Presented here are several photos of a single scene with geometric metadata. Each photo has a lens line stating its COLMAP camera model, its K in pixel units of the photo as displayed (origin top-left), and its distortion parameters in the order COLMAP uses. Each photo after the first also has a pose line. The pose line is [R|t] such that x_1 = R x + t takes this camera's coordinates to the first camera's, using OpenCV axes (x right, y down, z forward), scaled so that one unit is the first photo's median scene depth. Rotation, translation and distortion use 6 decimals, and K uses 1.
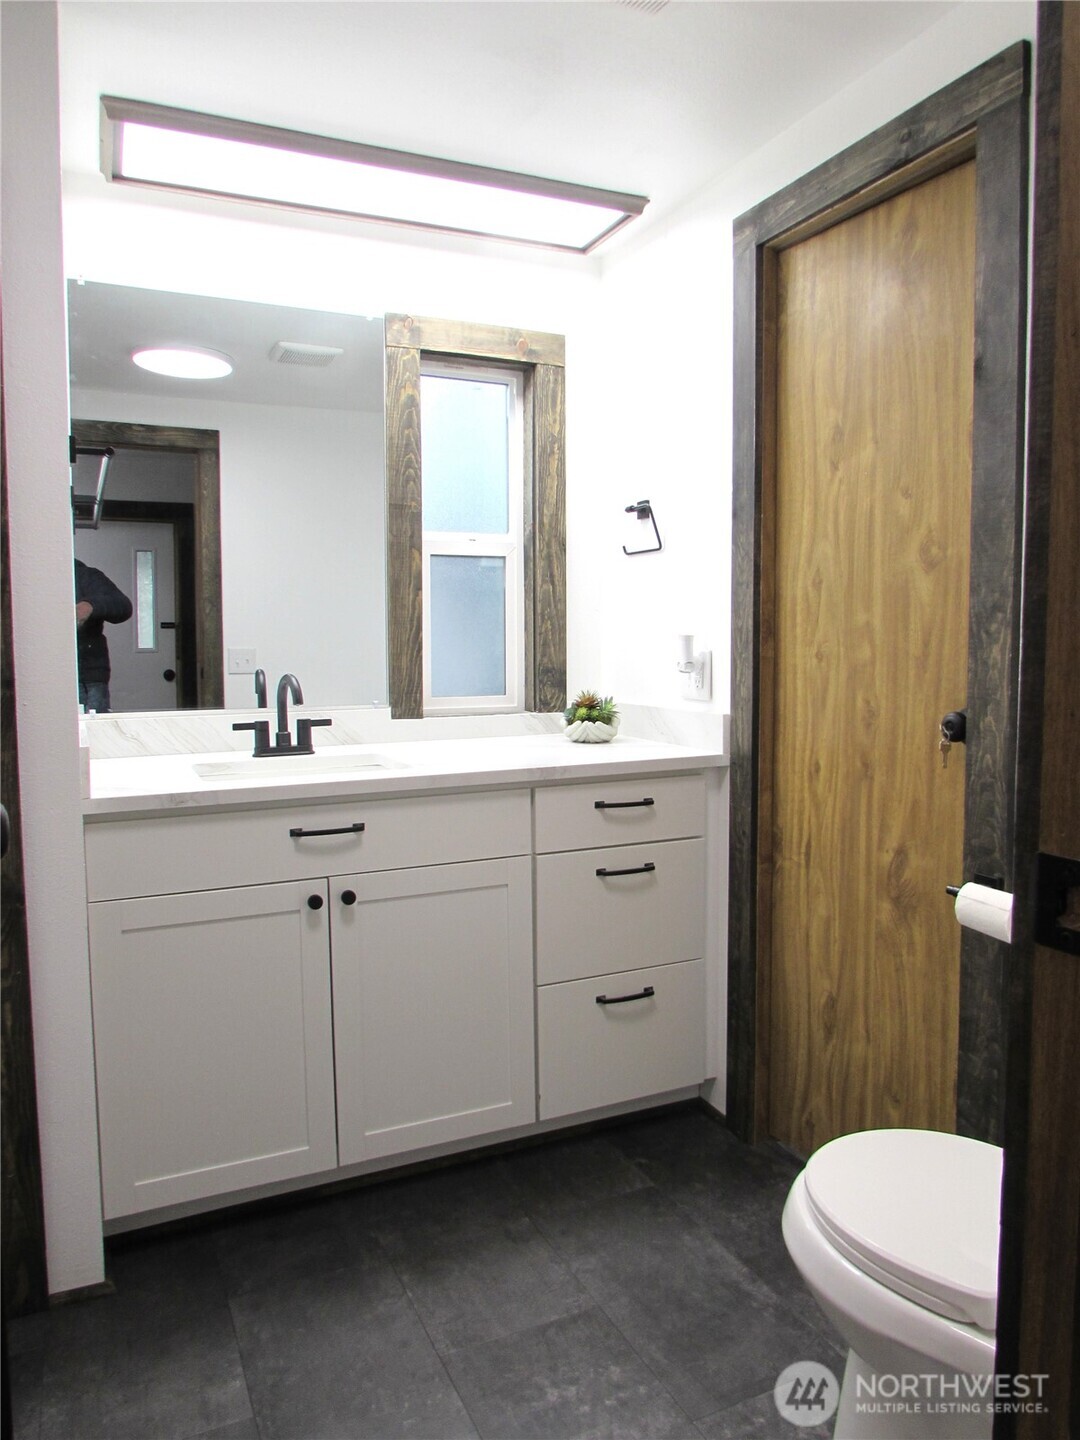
lens RADIAL K [[994.0, 0, 540.0], [0, 994.0, 720.0], [0, 0, 1]] dist [-0.055683, 0.000285]
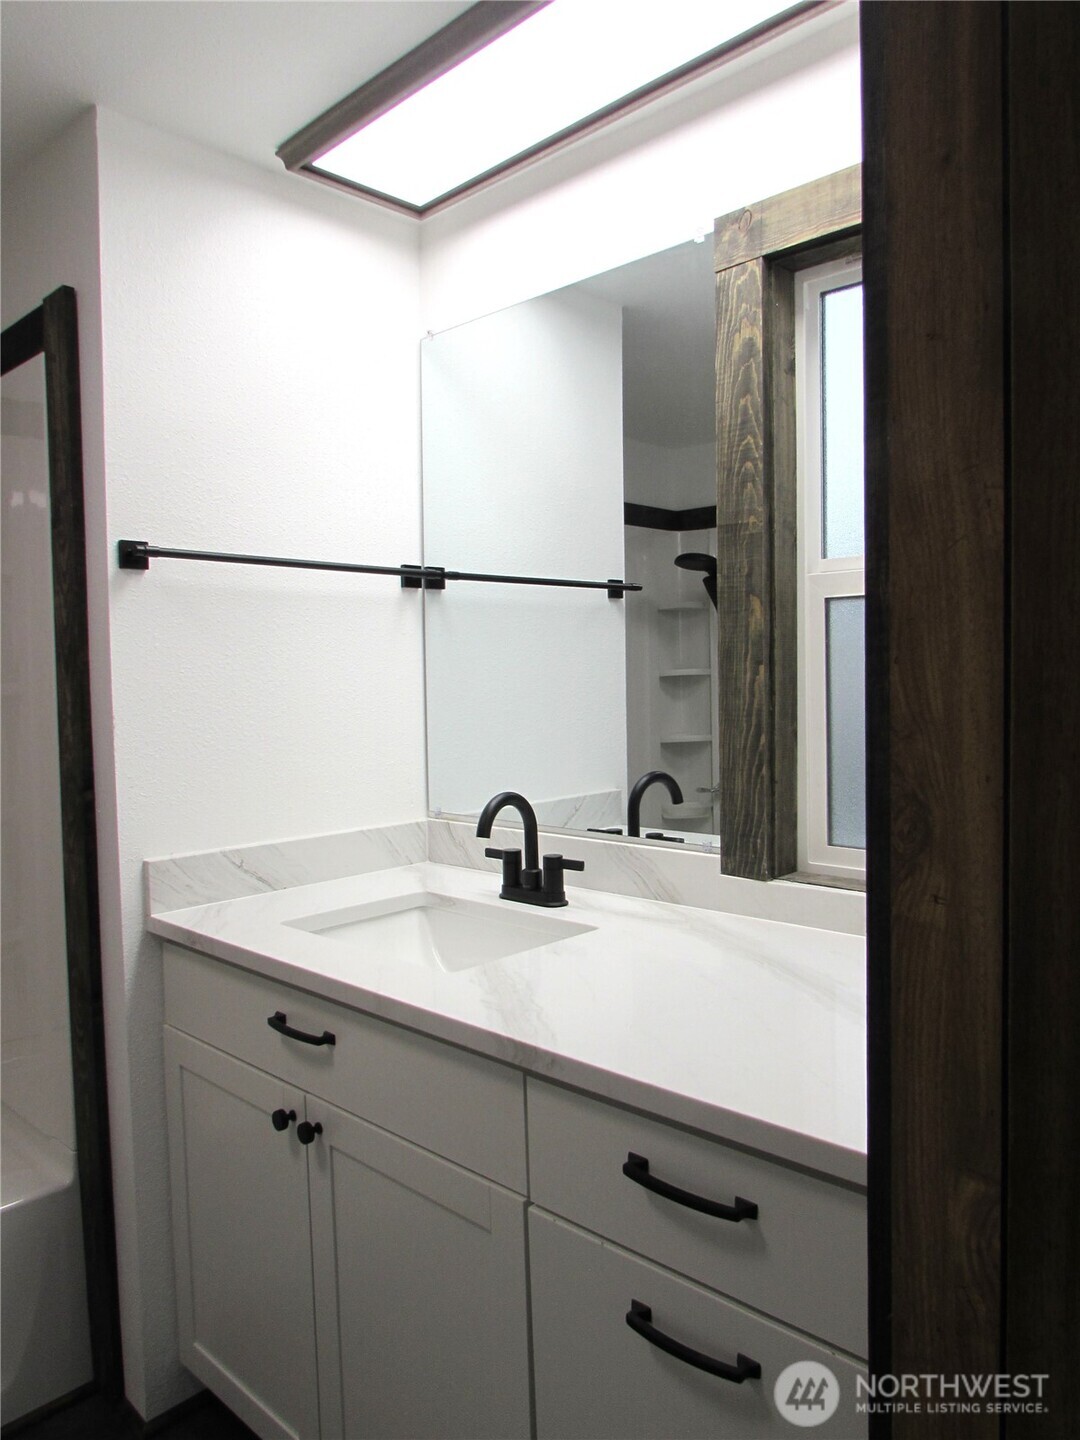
lens RADIAL K [[994.0, 0, 540.0], [0, 994.0, 720.0], [0, 0, 1]] dist [-0.055683, 0.000285]
pose [[0.377323, 0.038411, -0.925285, 0.423033], [-0.062395, 0.997924, 0.015983, -0.112179], [0.923977, 0.051702, 0.378936, 0.745484]]
